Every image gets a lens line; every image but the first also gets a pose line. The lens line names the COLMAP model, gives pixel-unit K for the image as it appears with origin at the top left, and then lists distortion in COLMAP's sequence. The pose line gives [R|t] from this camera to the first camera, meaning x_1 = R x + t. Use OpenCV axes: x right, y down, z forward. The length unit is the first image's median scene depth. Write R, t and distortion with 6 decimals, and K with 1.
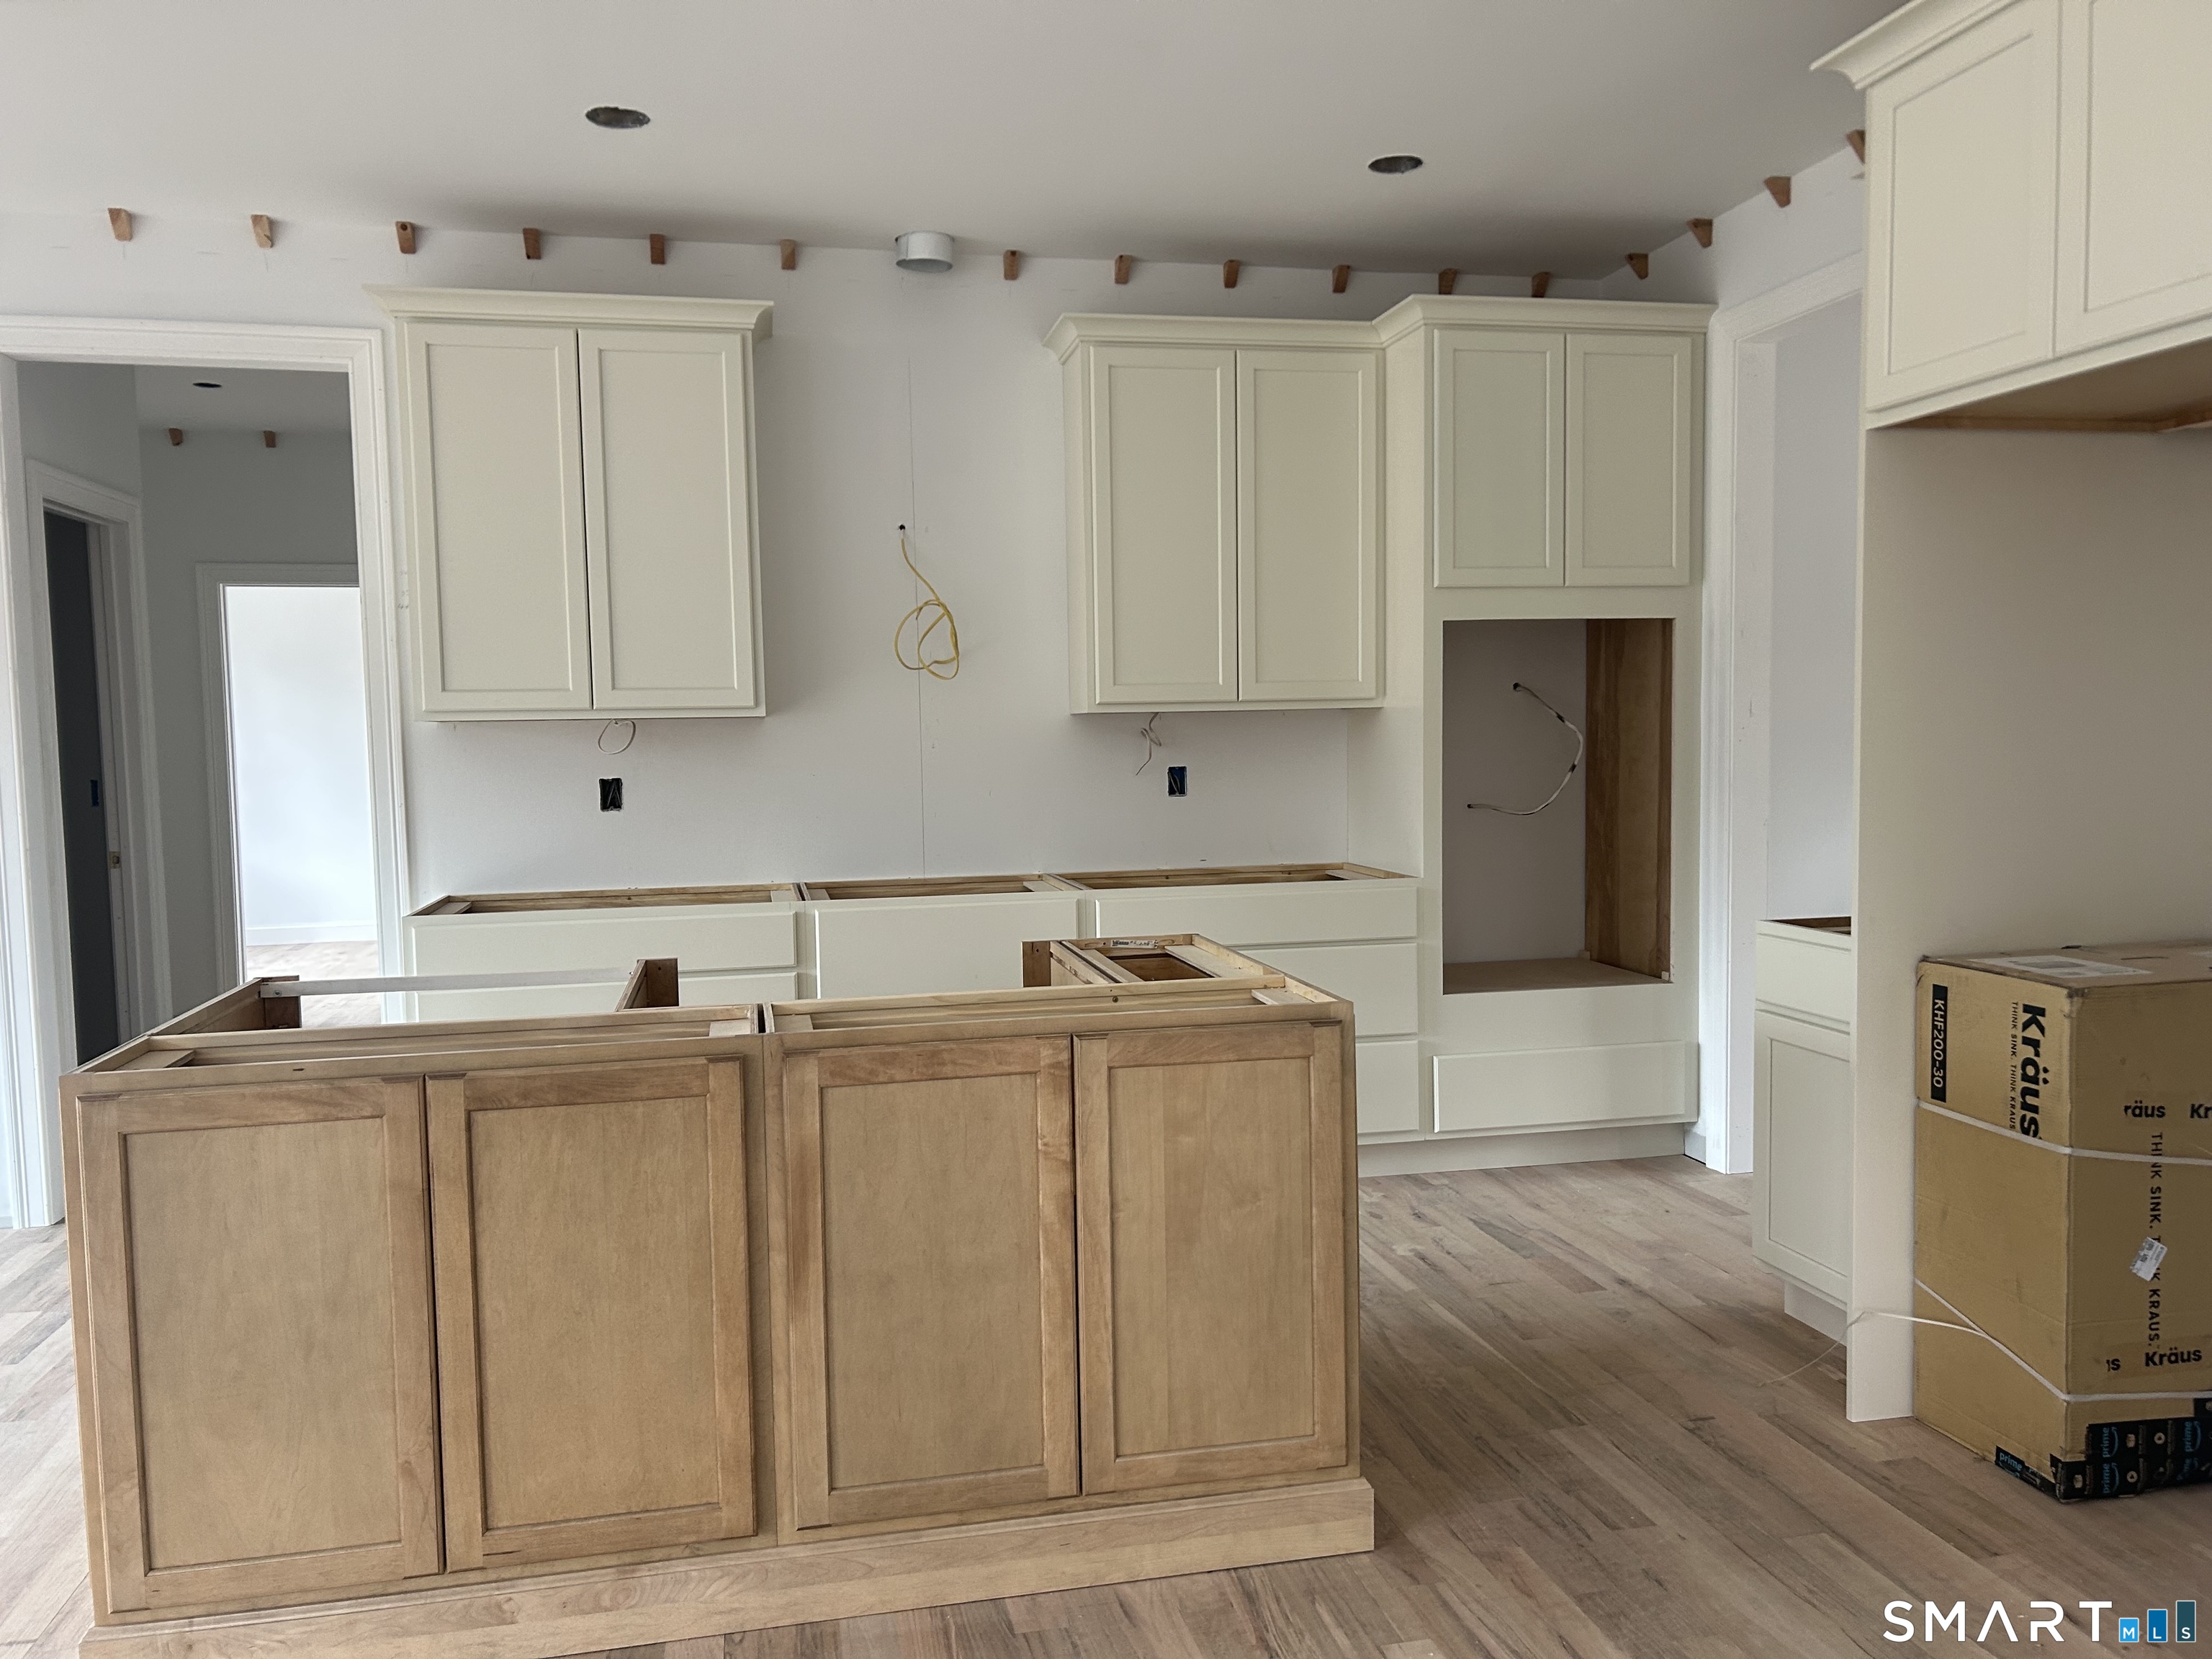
lens RADIAL K [[1658.5, 0, 1094.5], [0, 1658.5, 839.7], [0, 0, 1]] dist [0.059171, -0.070236]
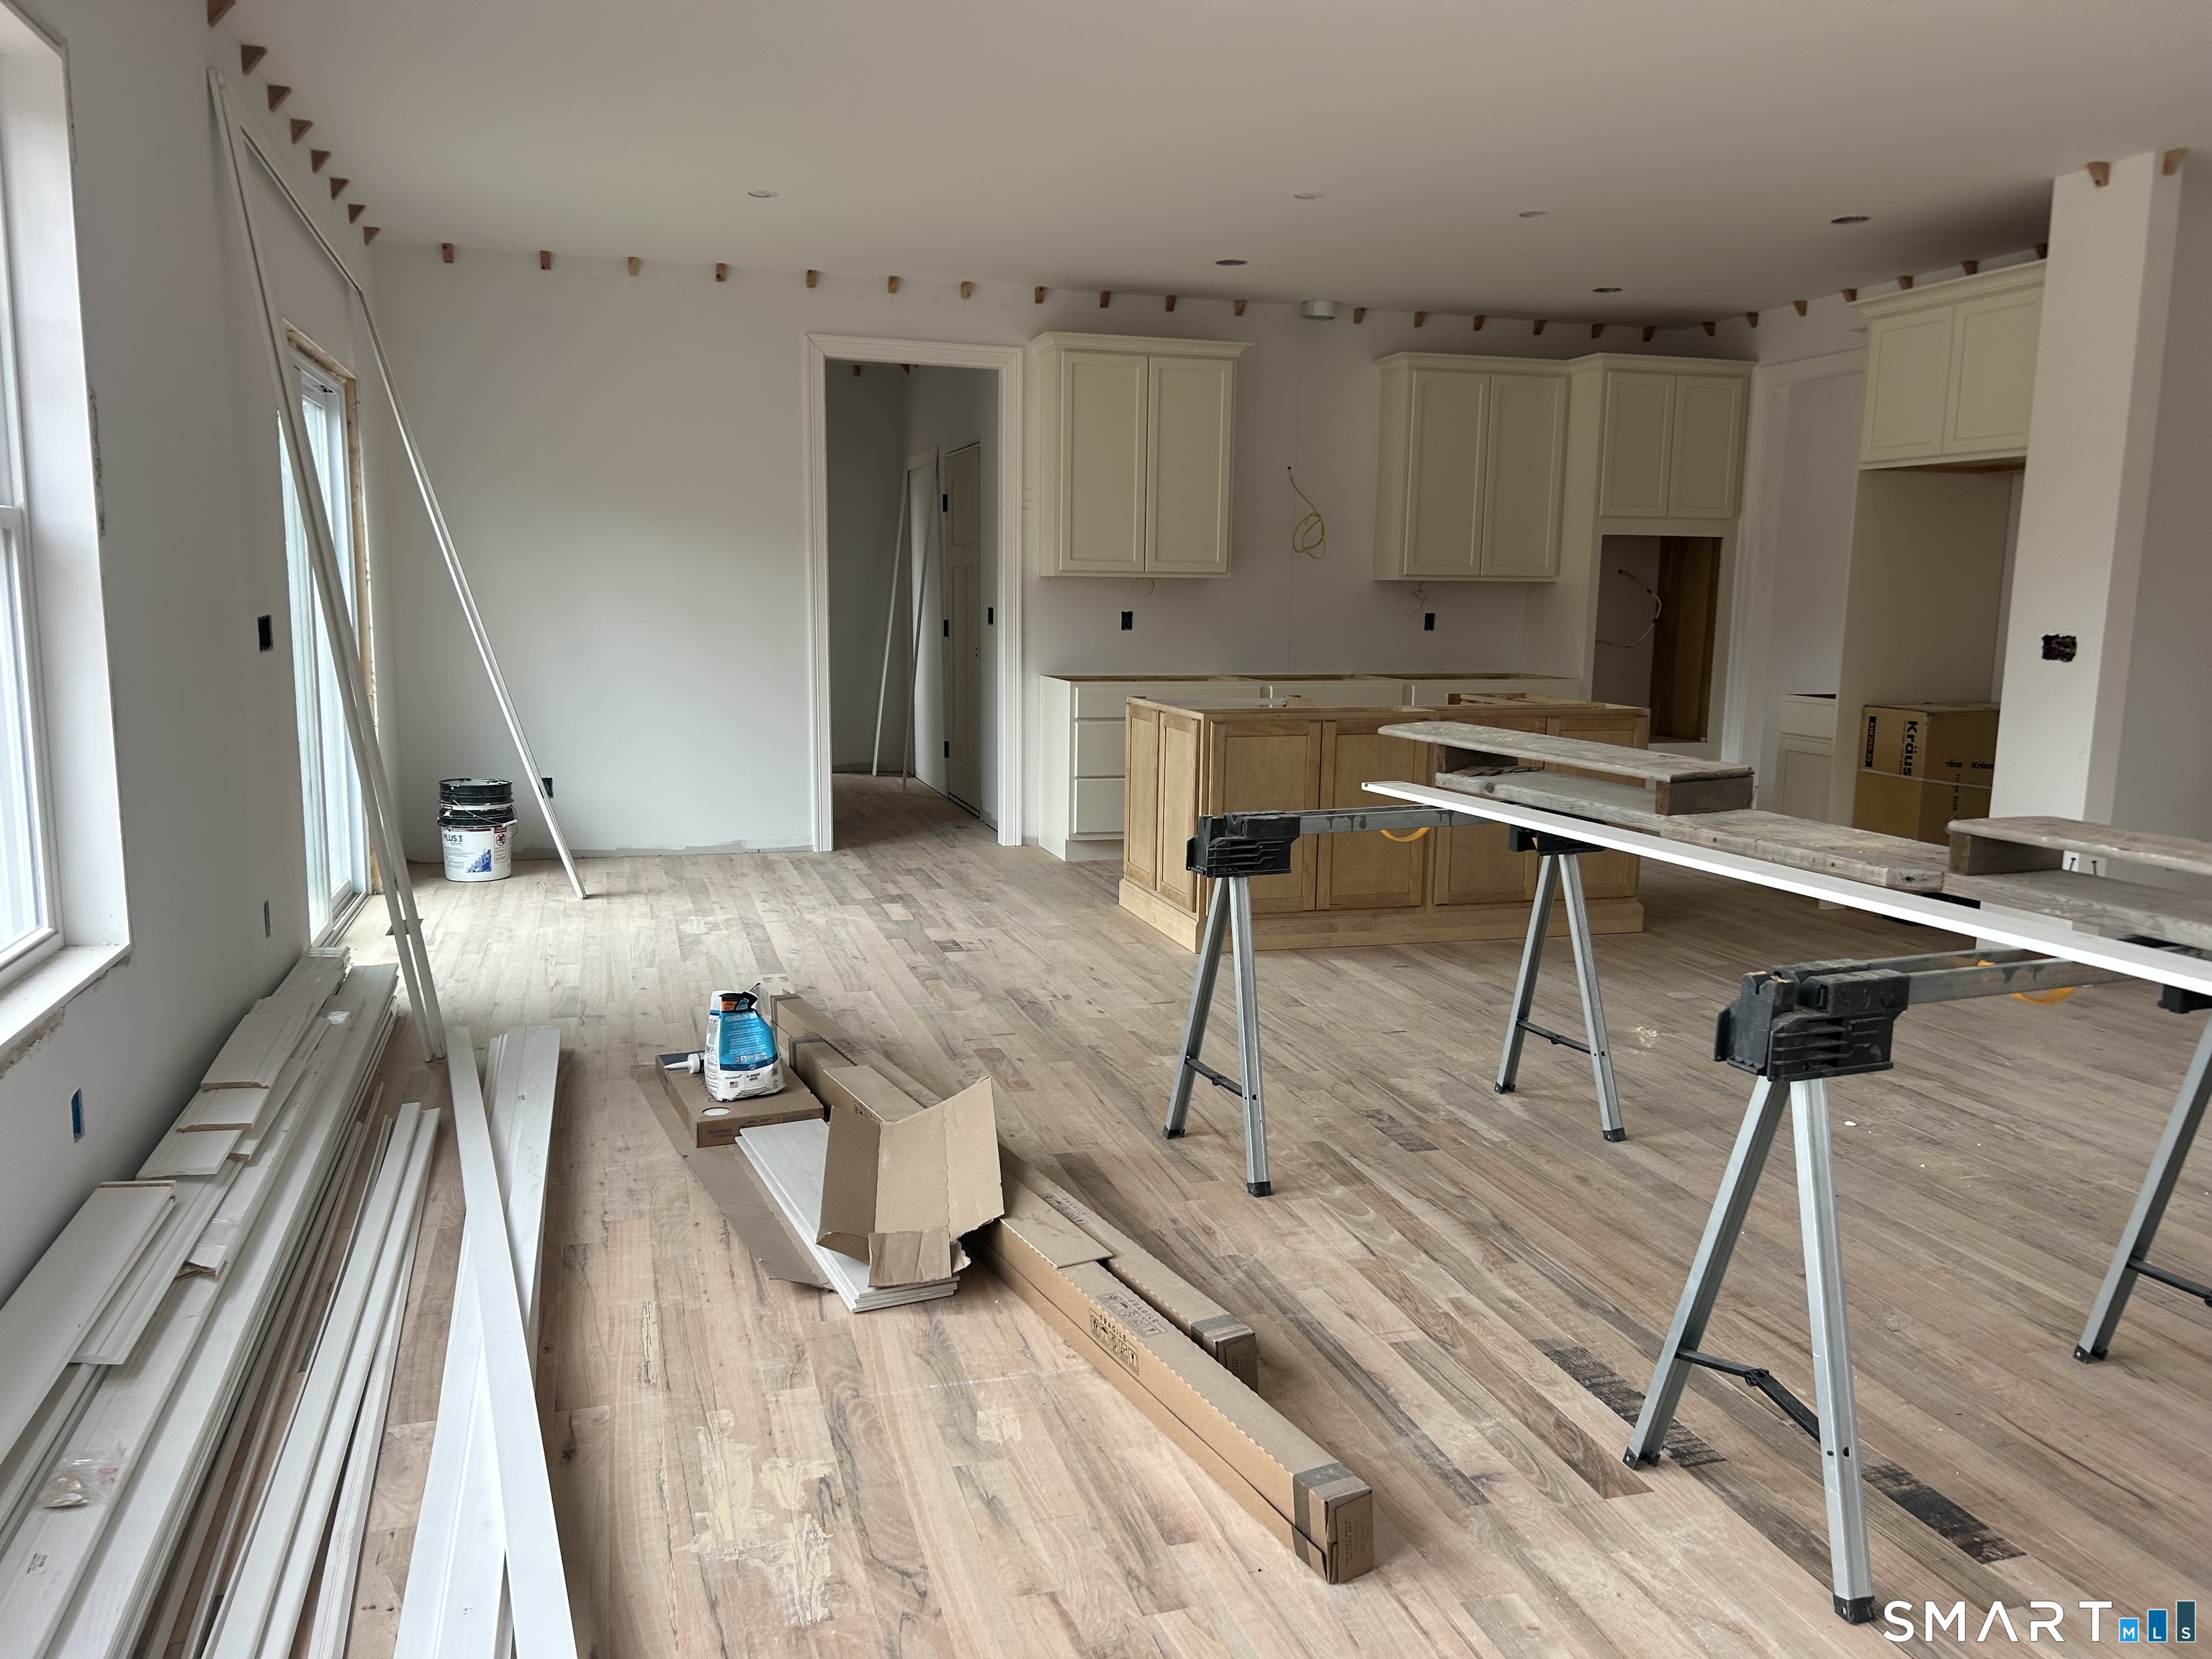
lens RADIAL K [[1658.5, 0, 1094.5], [0, 1658.5, 839.7], [0, 0, 1]] dist [0.059171, -0.070236]
pose [[0.996456, 0.021243, 0.081392, -0.740530], [-0.028237, 0.995915, 0.085766, 0.088521], [-0.079238, -0.087760, 0.992985, -1.207884]]
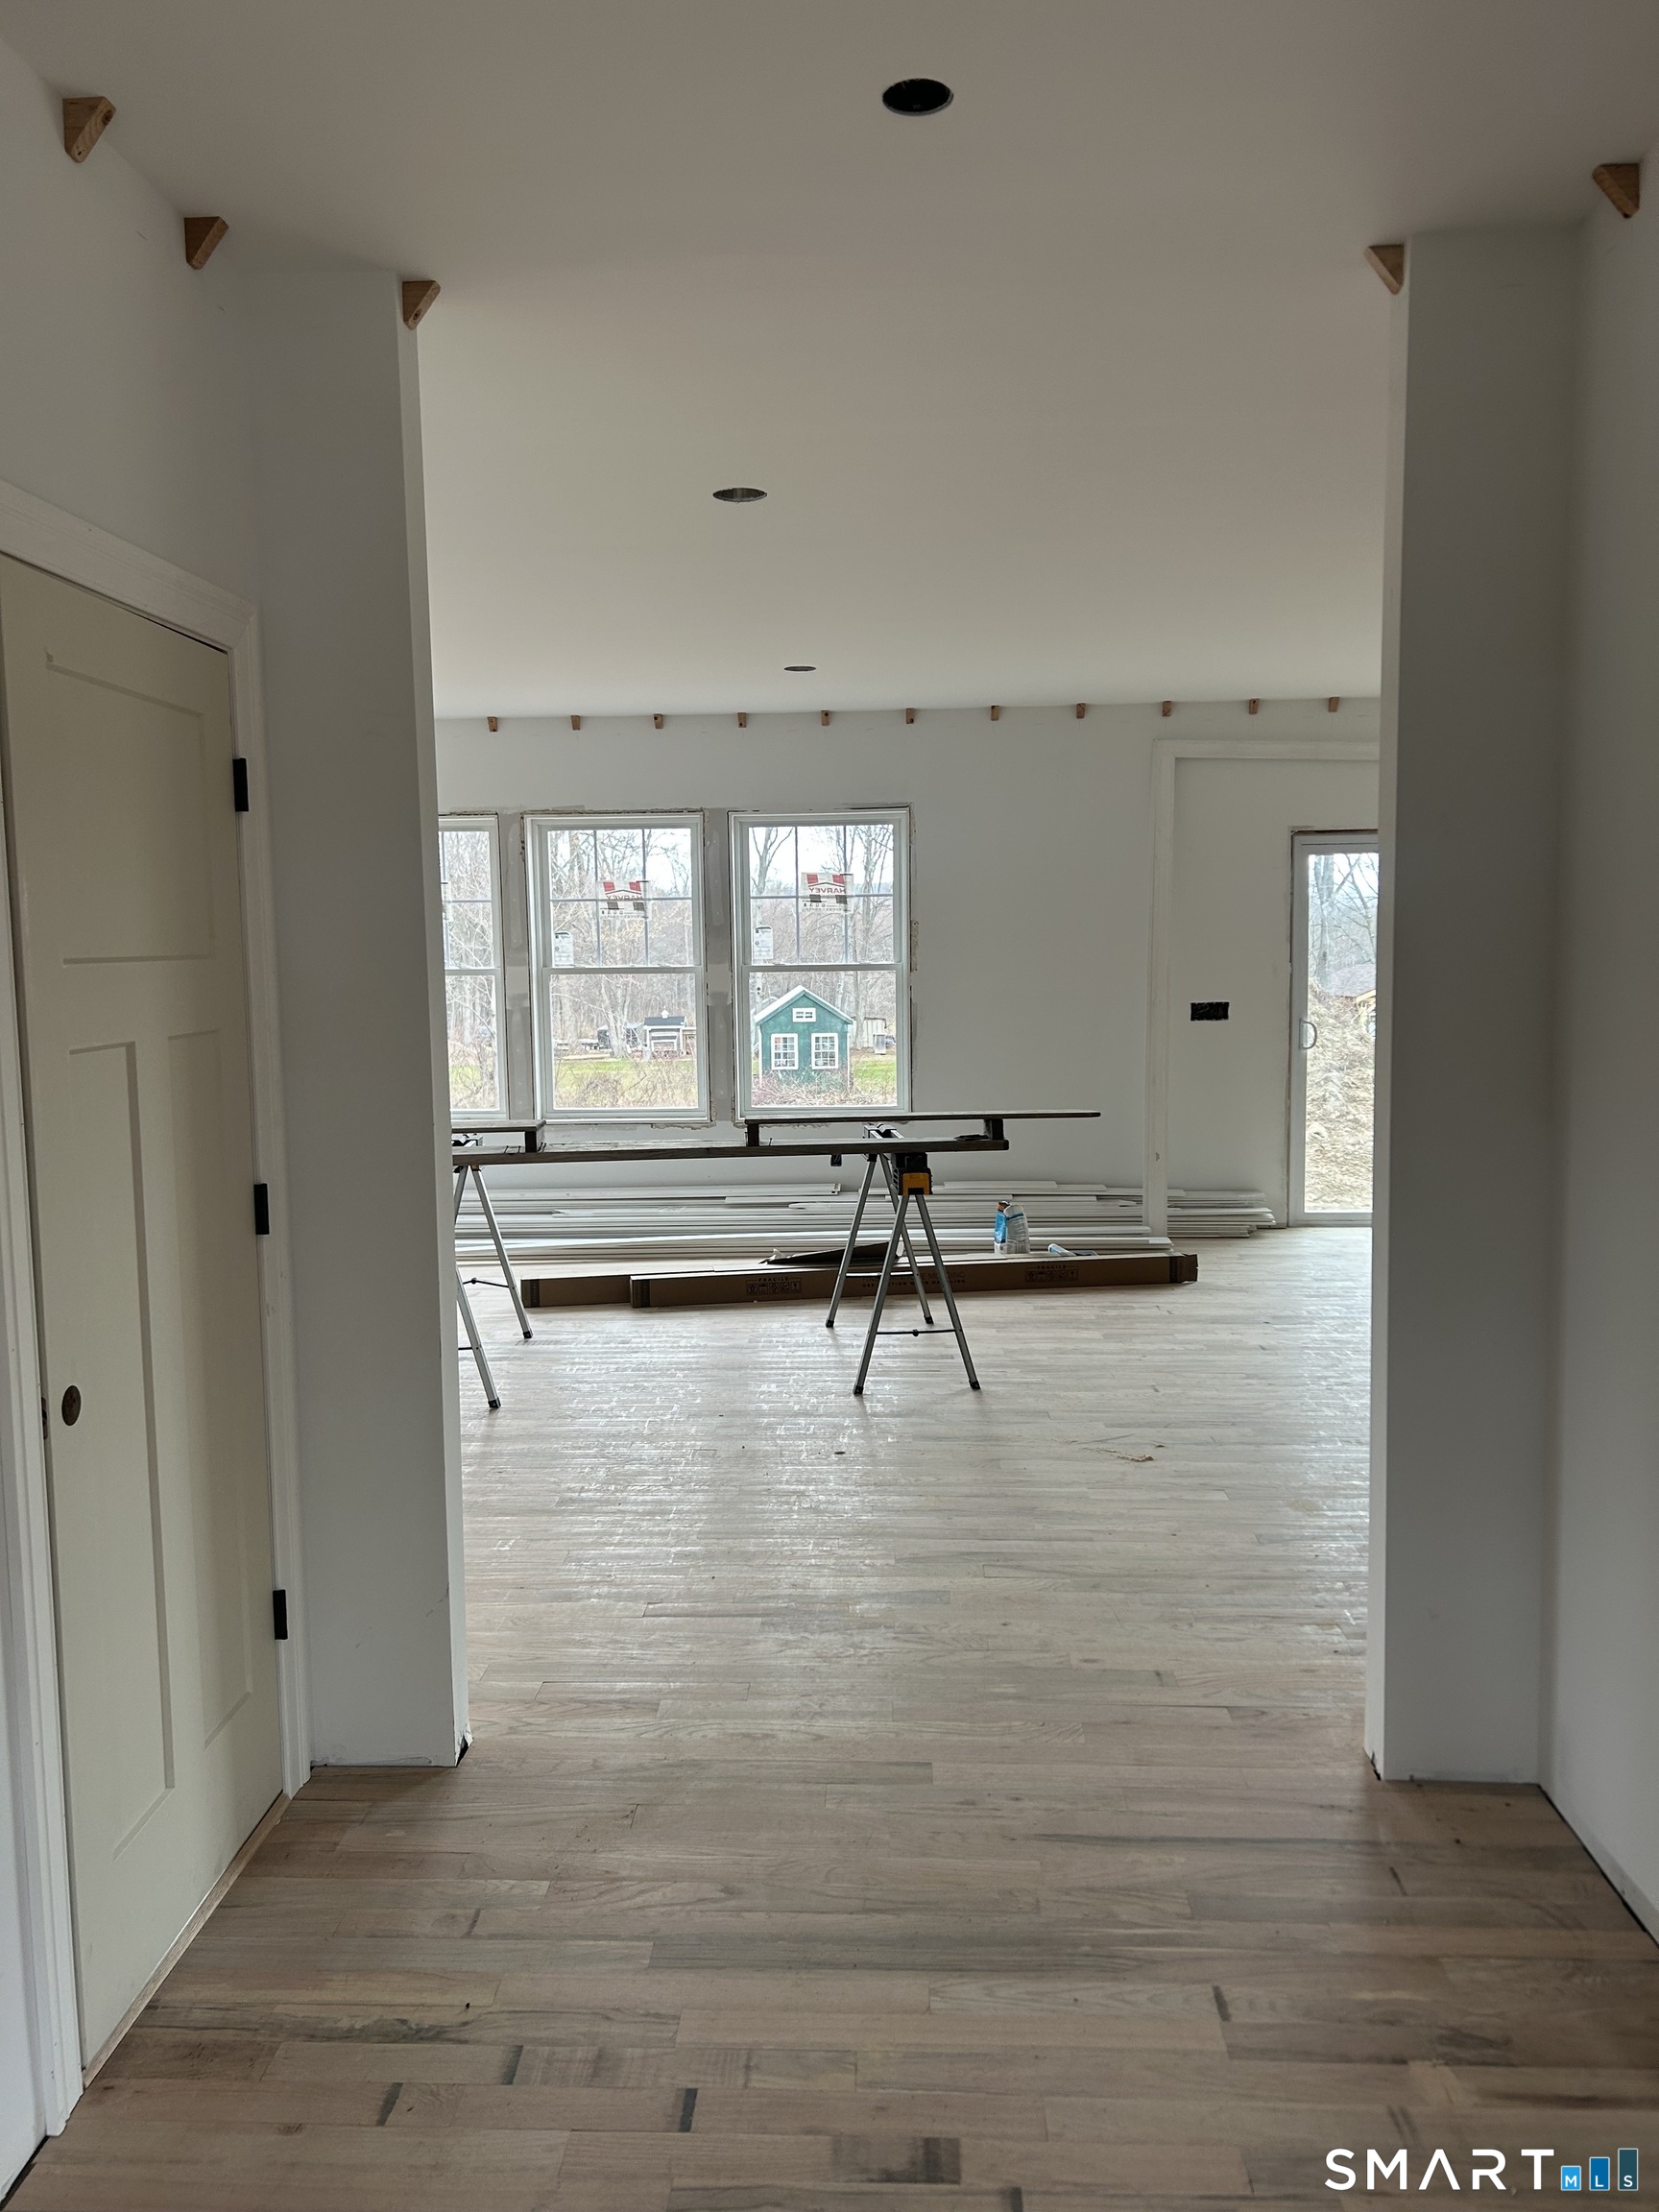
lens RADIAL K [[1658.5, 0, 829.5], [0, 1658.5, 1106.0], [0, 0, 1]] dist [0.059171, -0.070236]
pose [[-0.260324, 0.119558, -0.958091, 1.570464], [-0.044519, 0.989762, 0.135607, -0.144008], [0.964494, 0.077955, -0.252336, 0.490619]]
